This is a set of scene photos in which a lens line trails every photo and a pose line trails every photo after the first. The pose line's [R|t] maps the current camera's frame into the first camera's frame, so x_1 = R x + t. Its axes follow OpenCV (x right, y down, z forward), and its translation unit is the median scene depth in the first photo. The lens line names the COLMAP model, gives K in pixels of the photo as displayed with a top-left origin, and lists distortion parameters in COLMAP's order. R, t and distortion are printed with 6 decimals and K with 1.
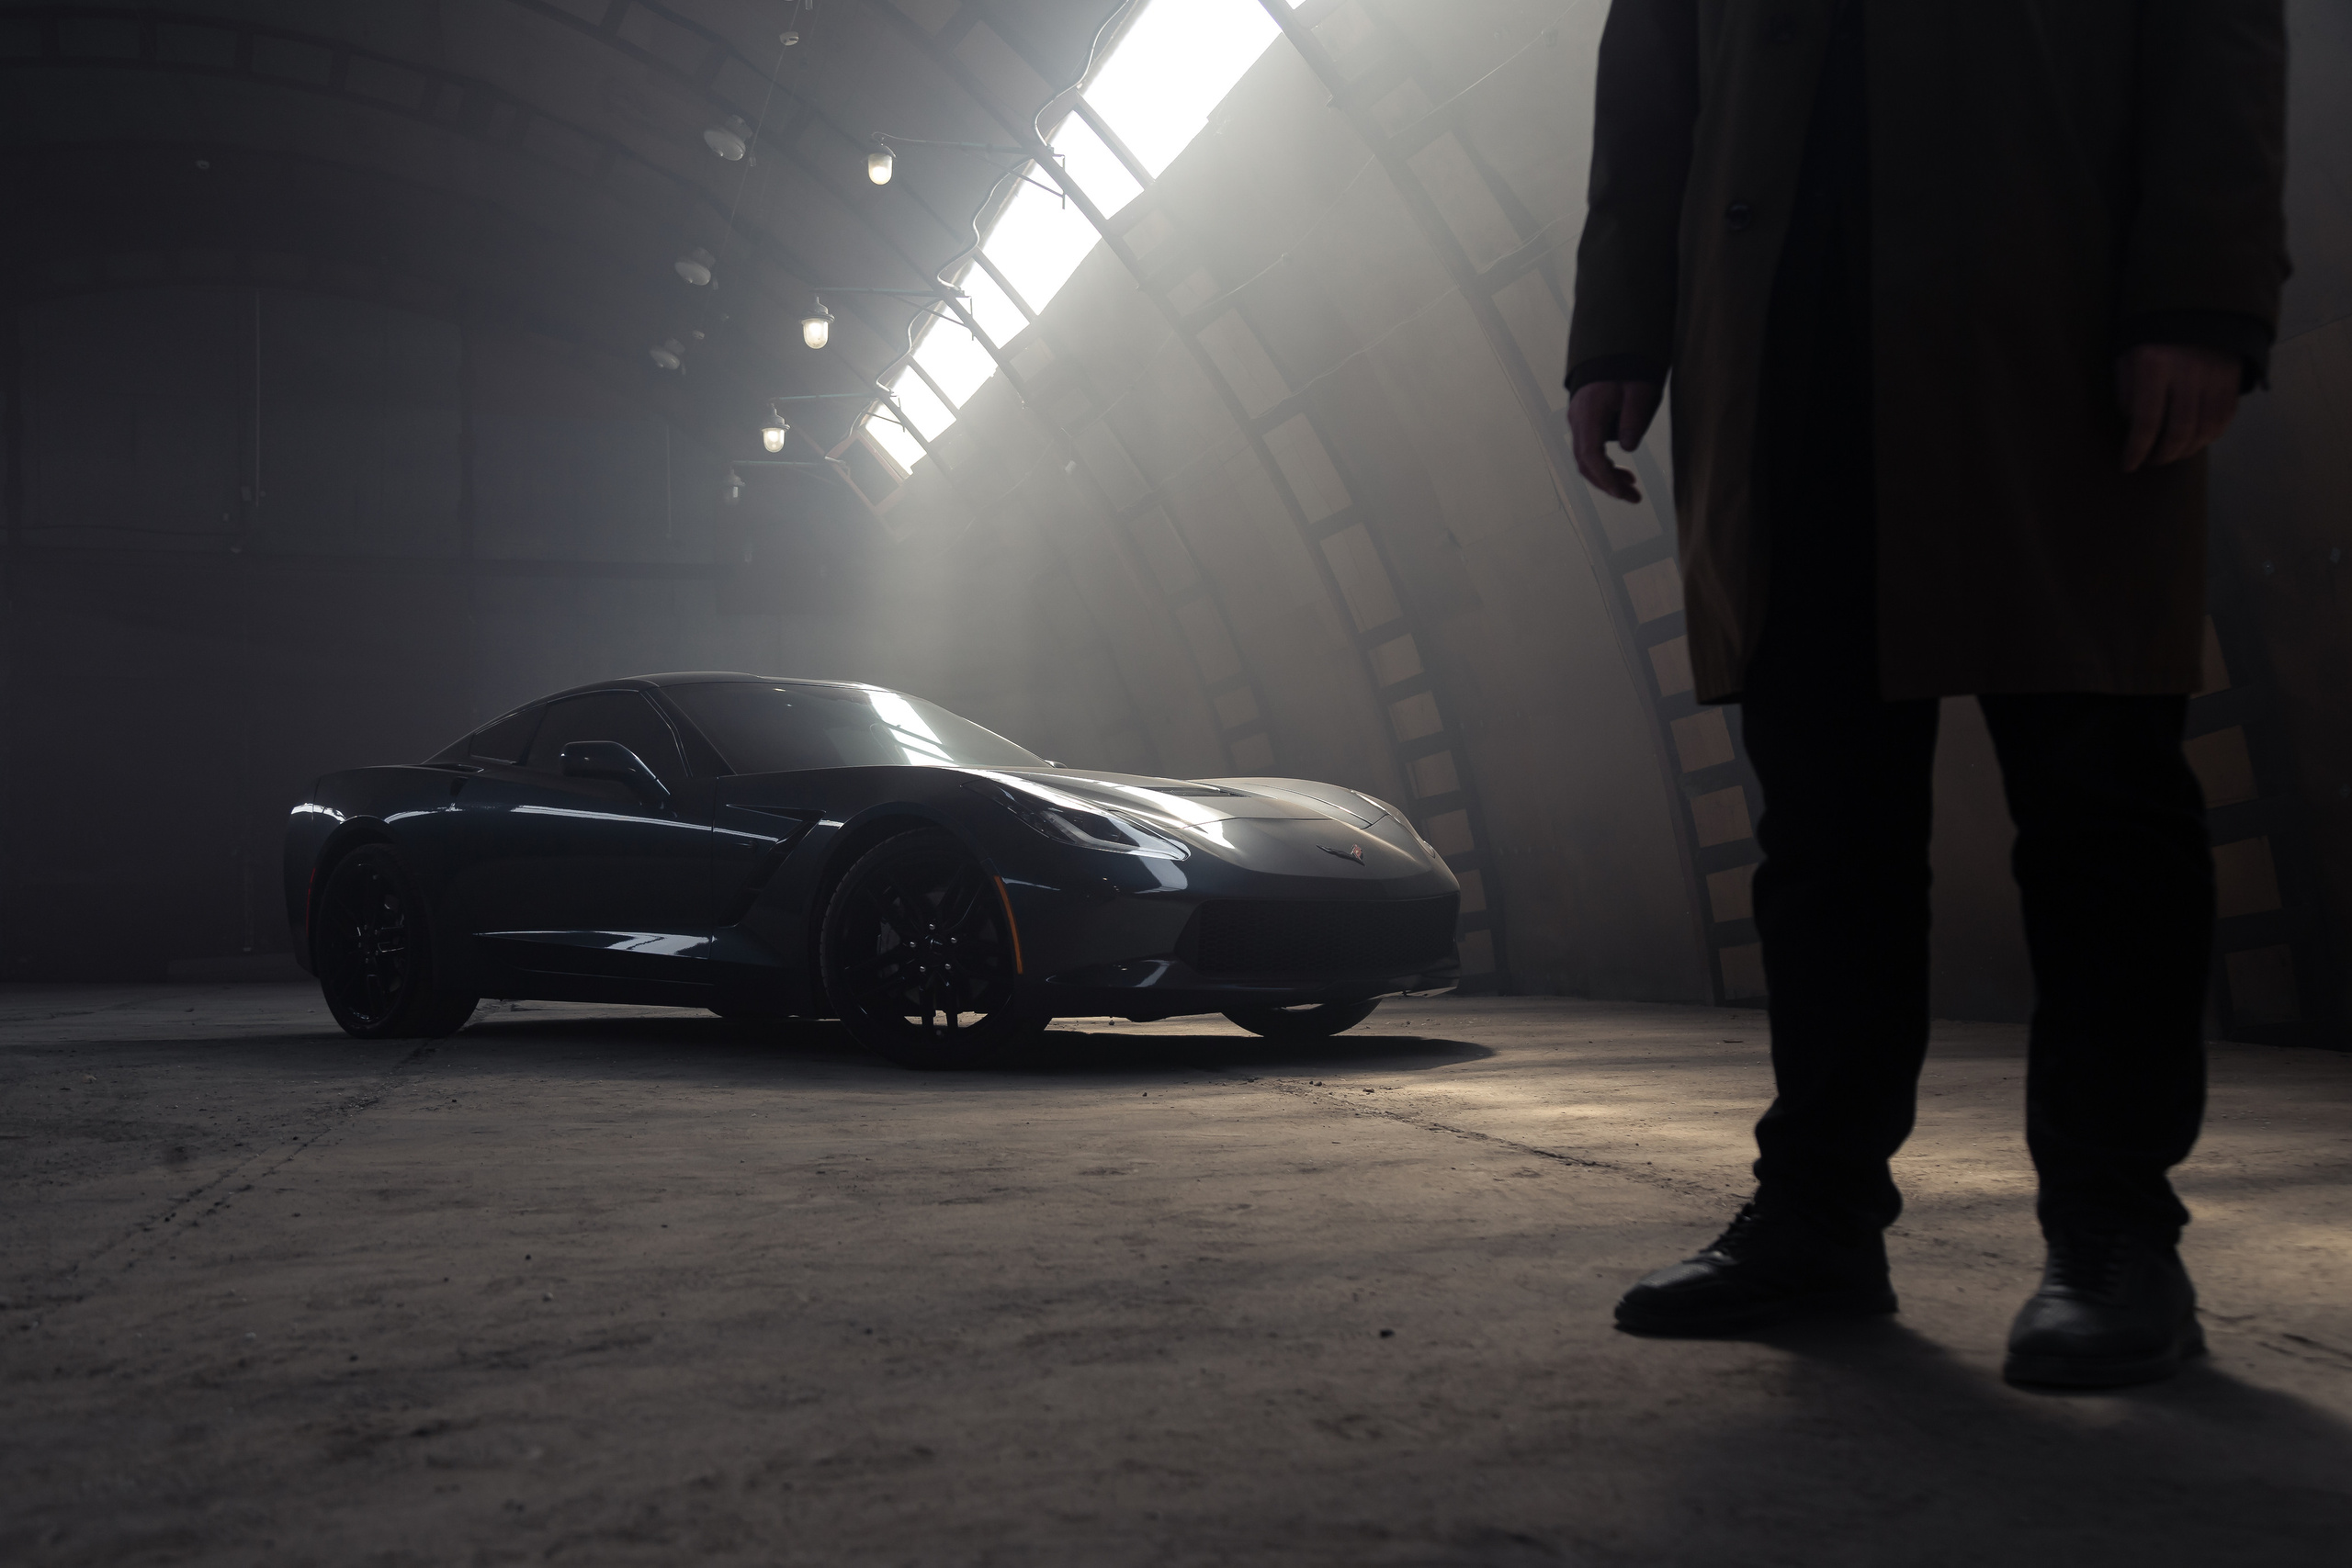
lens RADIAL K [[2341.5, 0, 1072.8], [0, 2341.5, 816.8], [0, 0, 1]] dist [-0.007605, 0.135684]
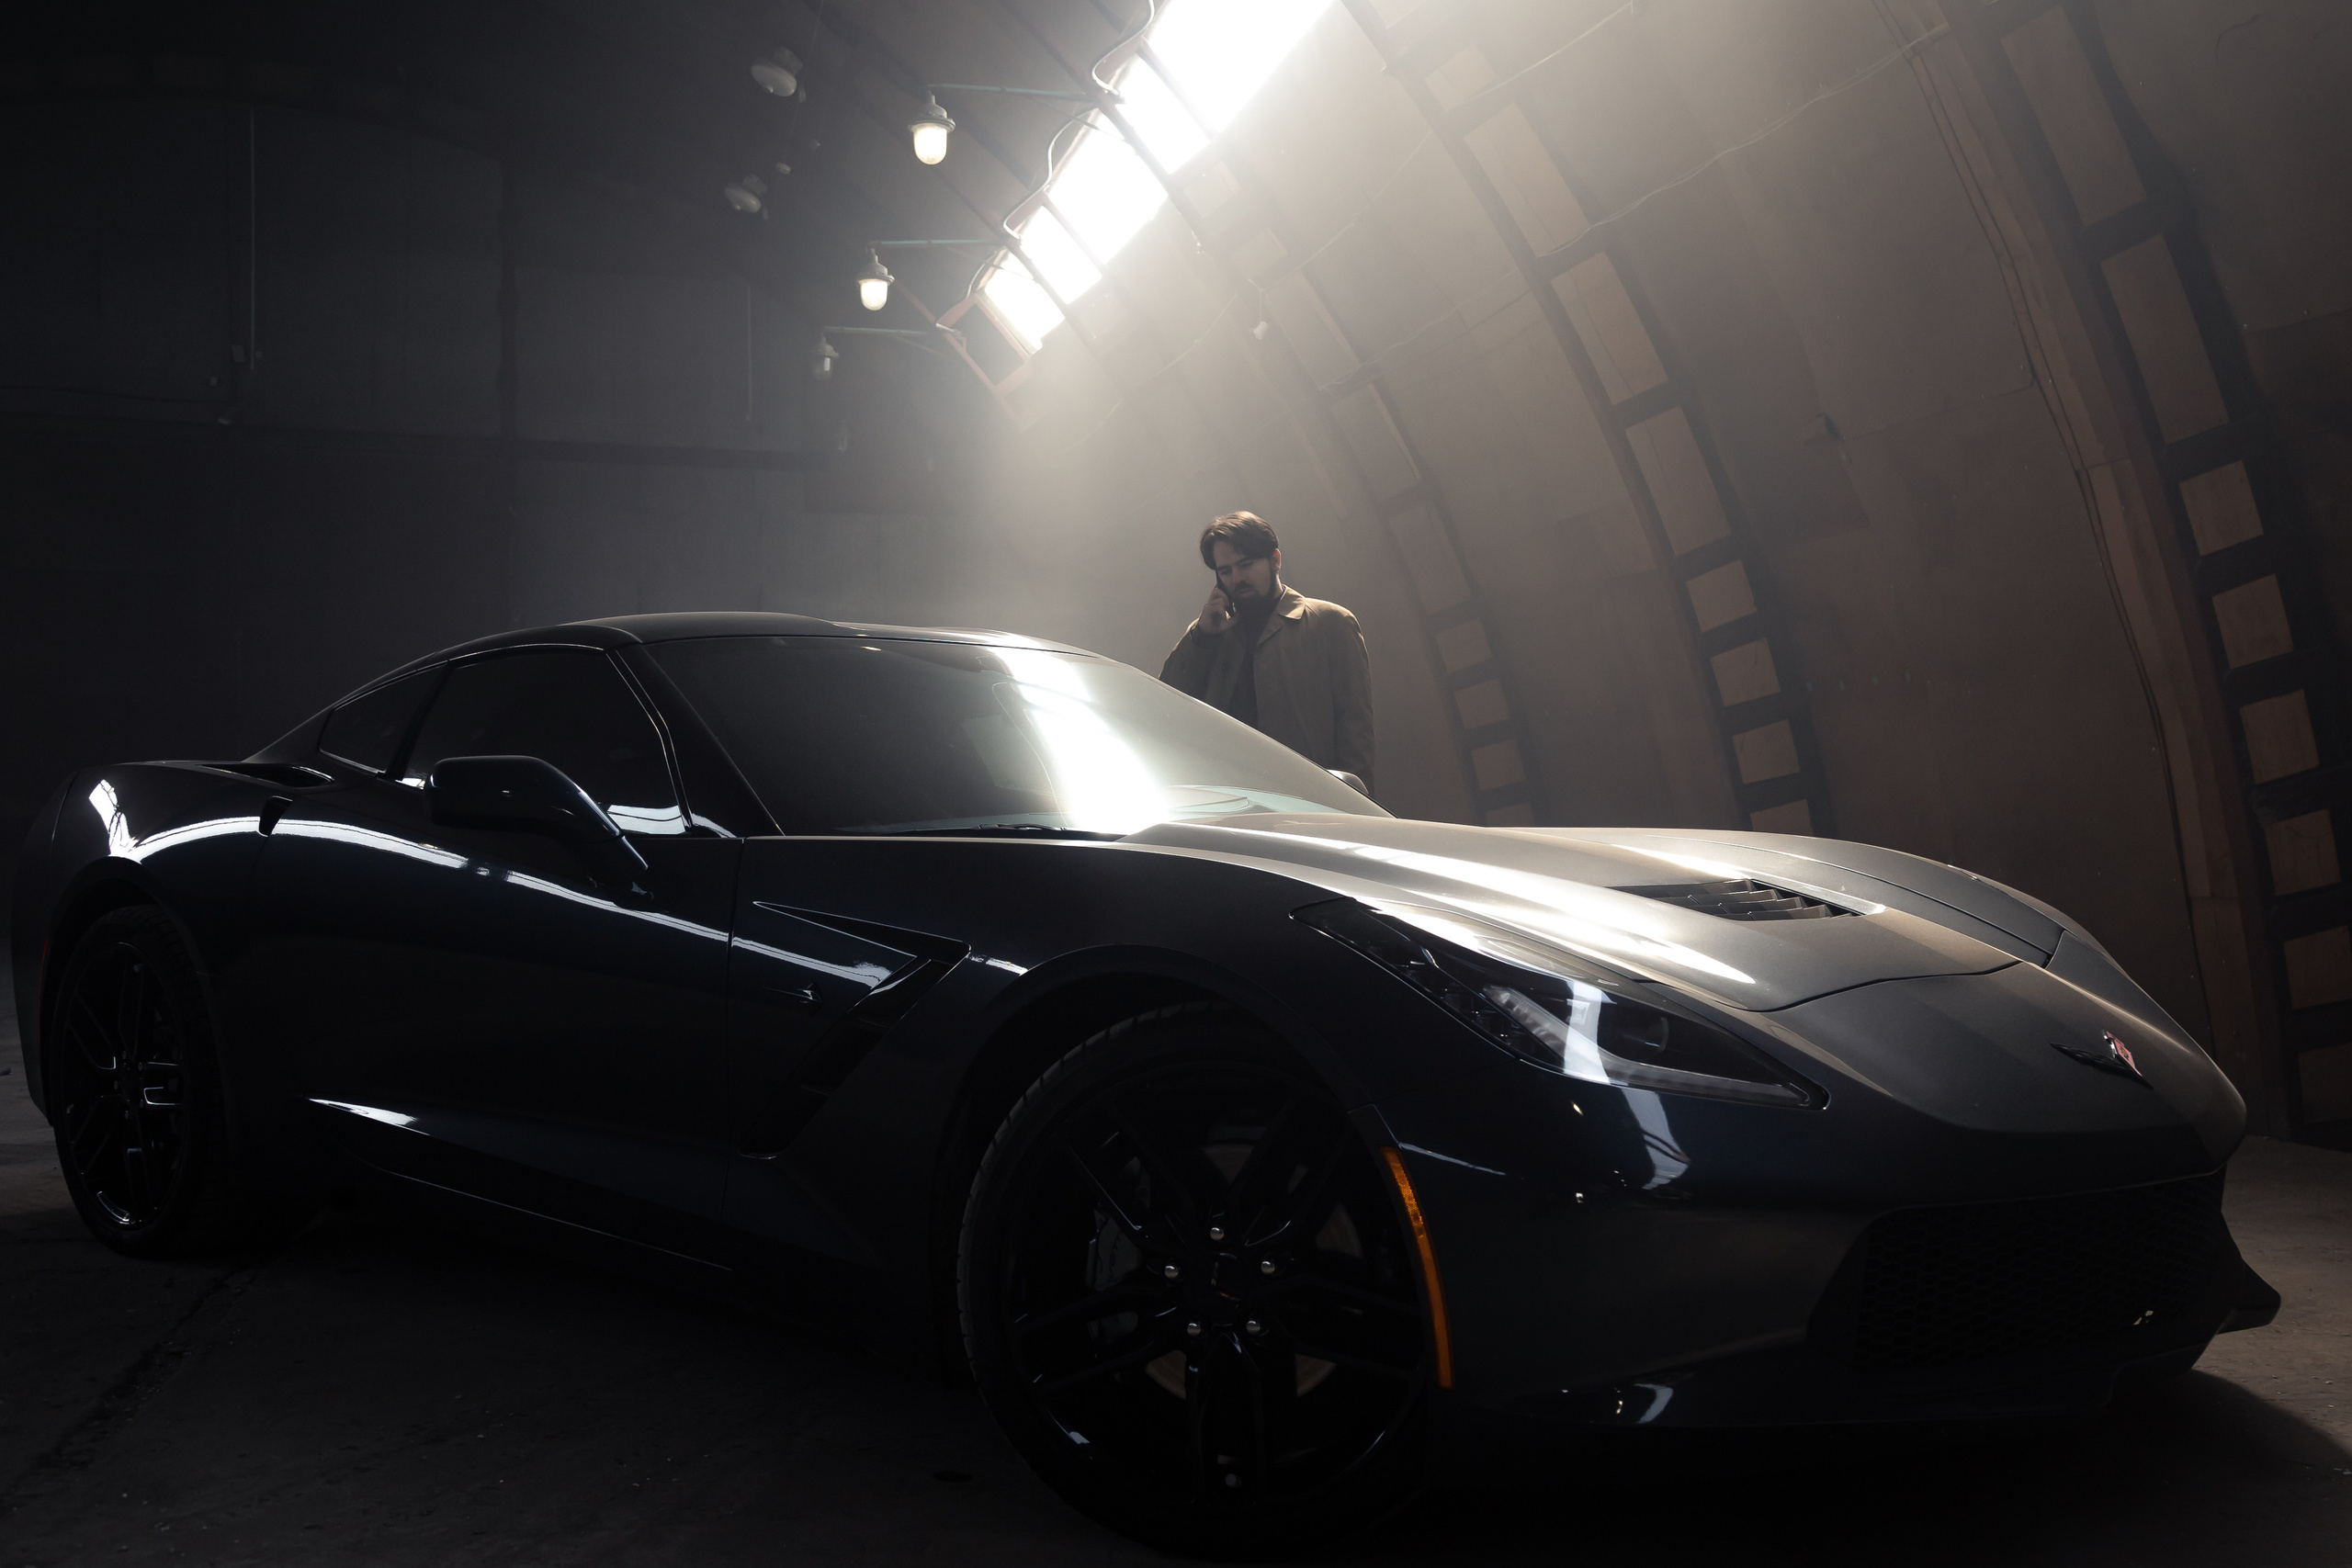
lens RADIAL K [[2310.7, 0, 1299.4], [0, 2310.7, 831.3], [0, 0, 1]] dist [-0.018290, 0.027087]
pose [[0.998239, 0.016995, 0.056837, -0.034784], [-0.019615, 0.998756, 0.045851, -0.023807], [-0.055987, -0.046885, 0.997330, 0.283036]]
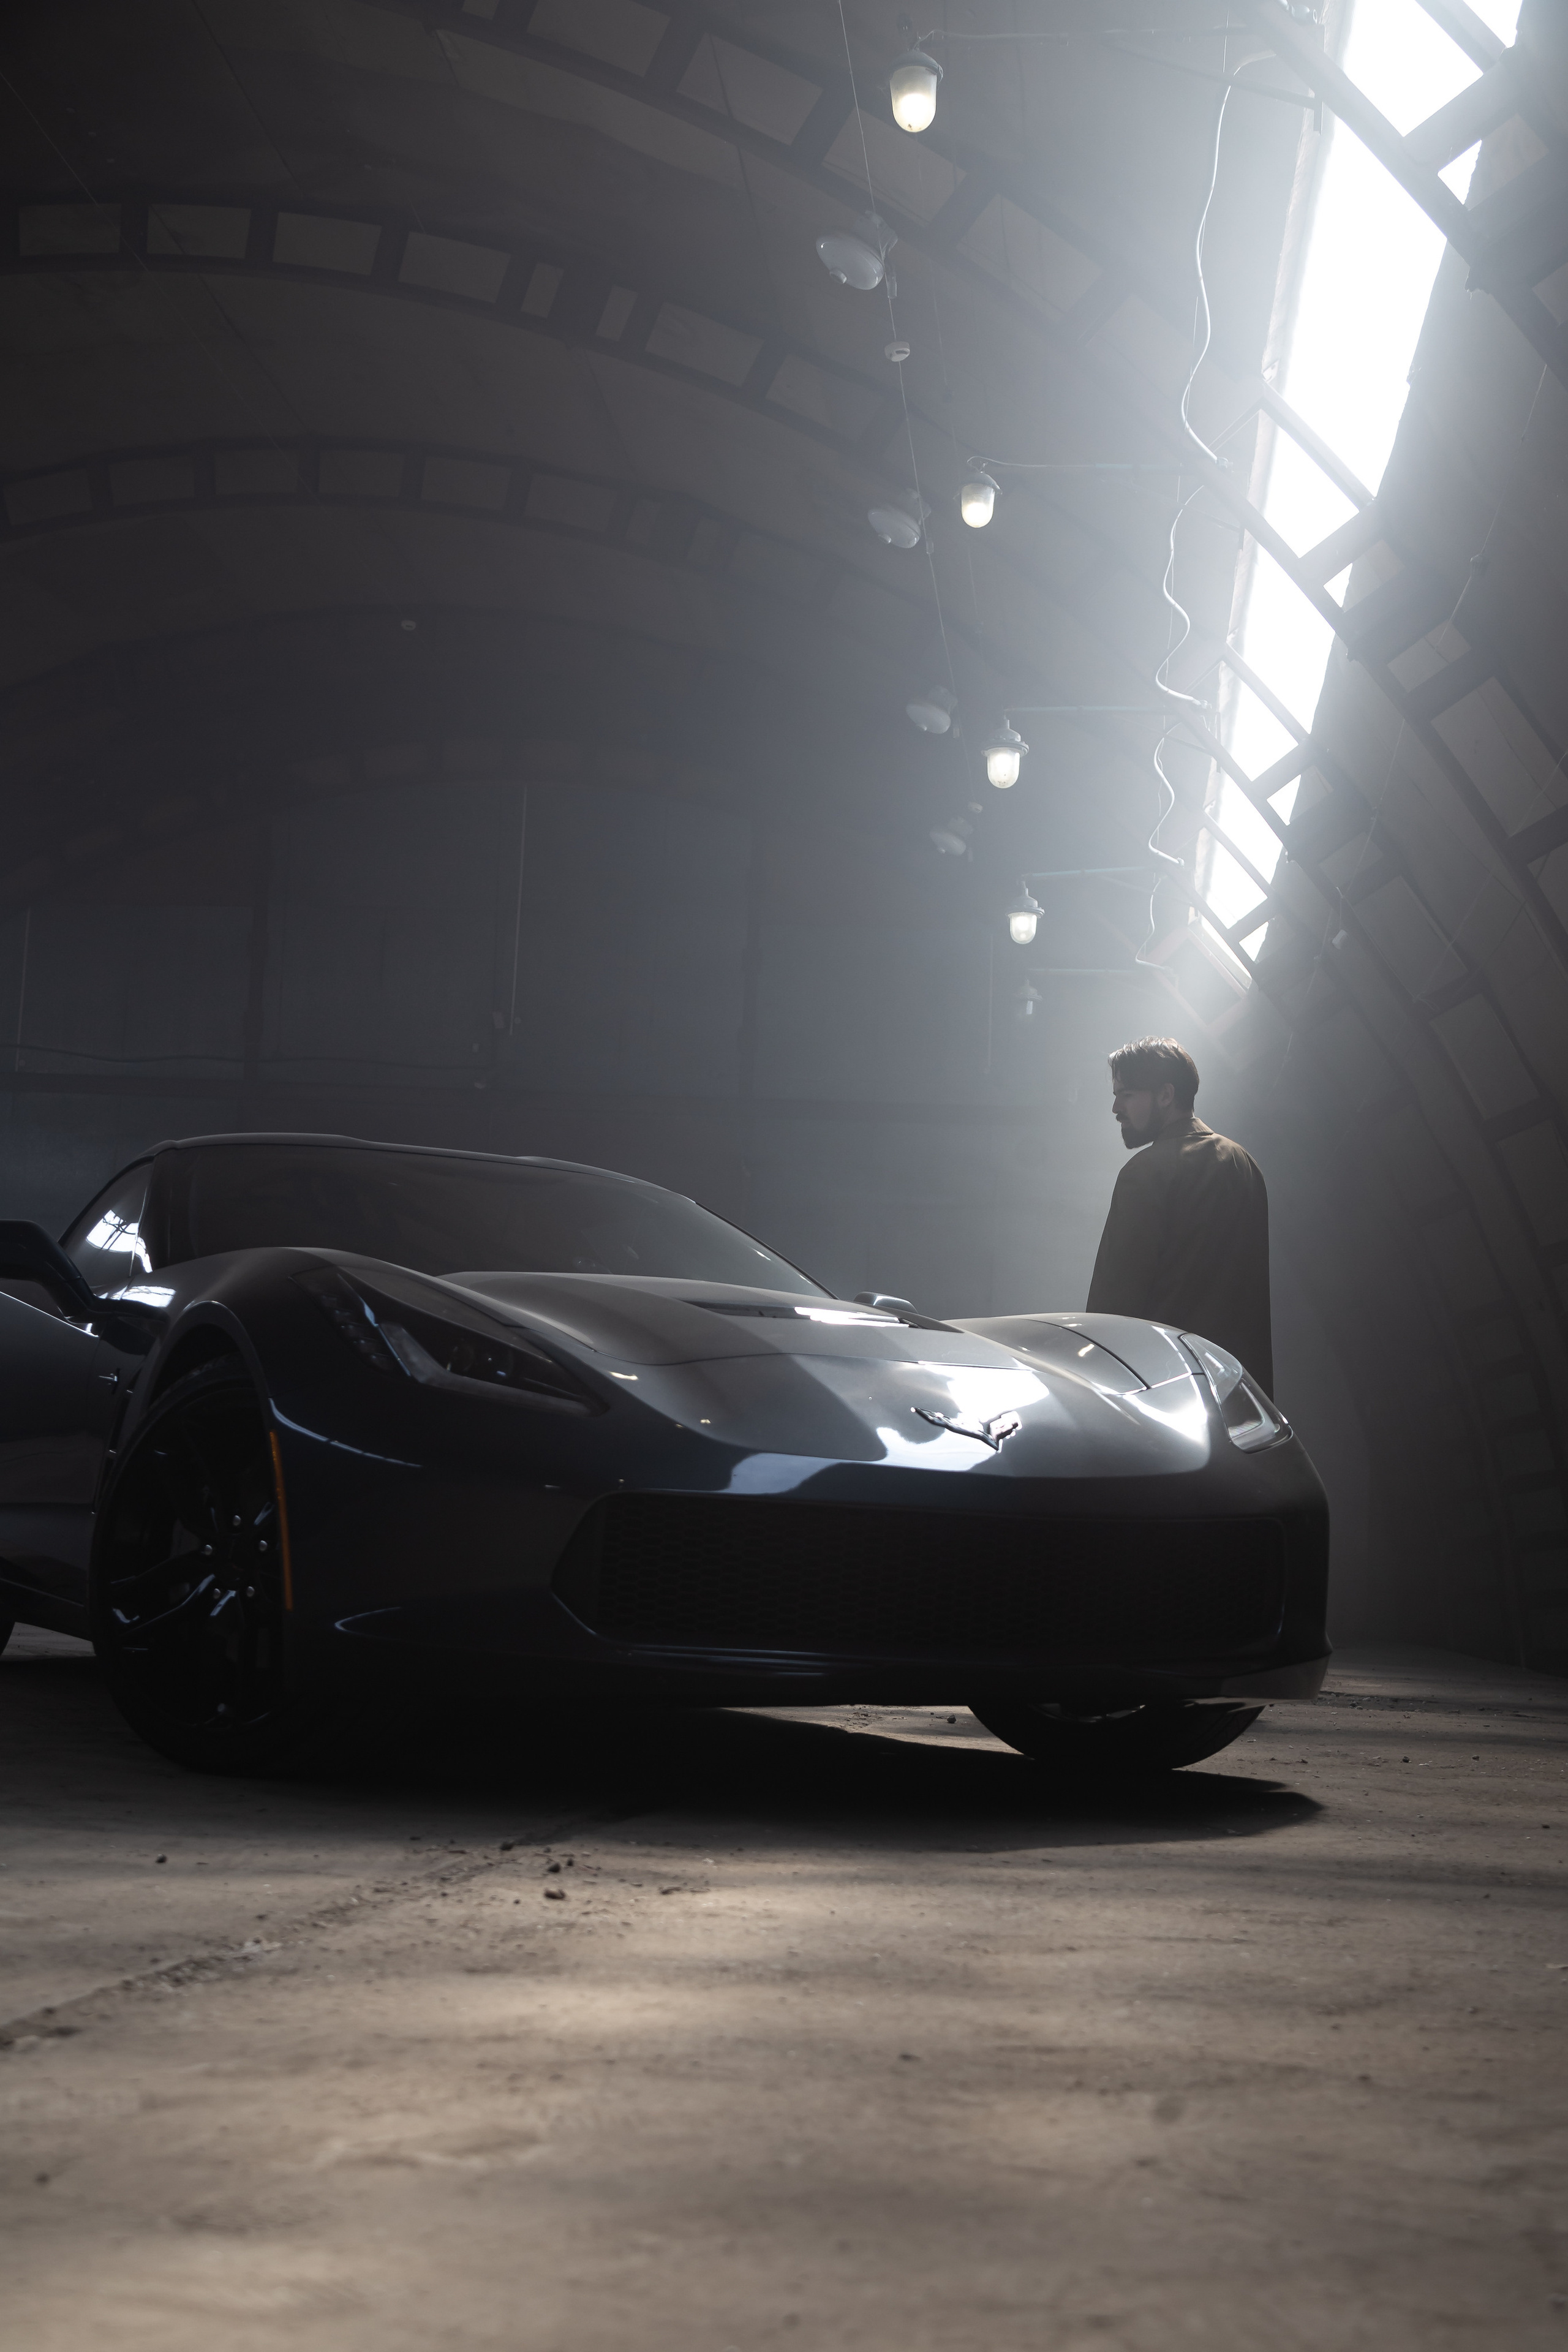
lens RADIAL K [[2728.7, 0, 816.5], [0, 2728.7, 1232.1], [0, 0, 1]] dist [0.071827, 0.046076]
pose [[0.946712, 0.019104, -0.321515, 0.143754], [-0.044477, 0.996430, -0.071758, 0.009043], [0.318996, 0.082234, 0.944182, 0.199424]]
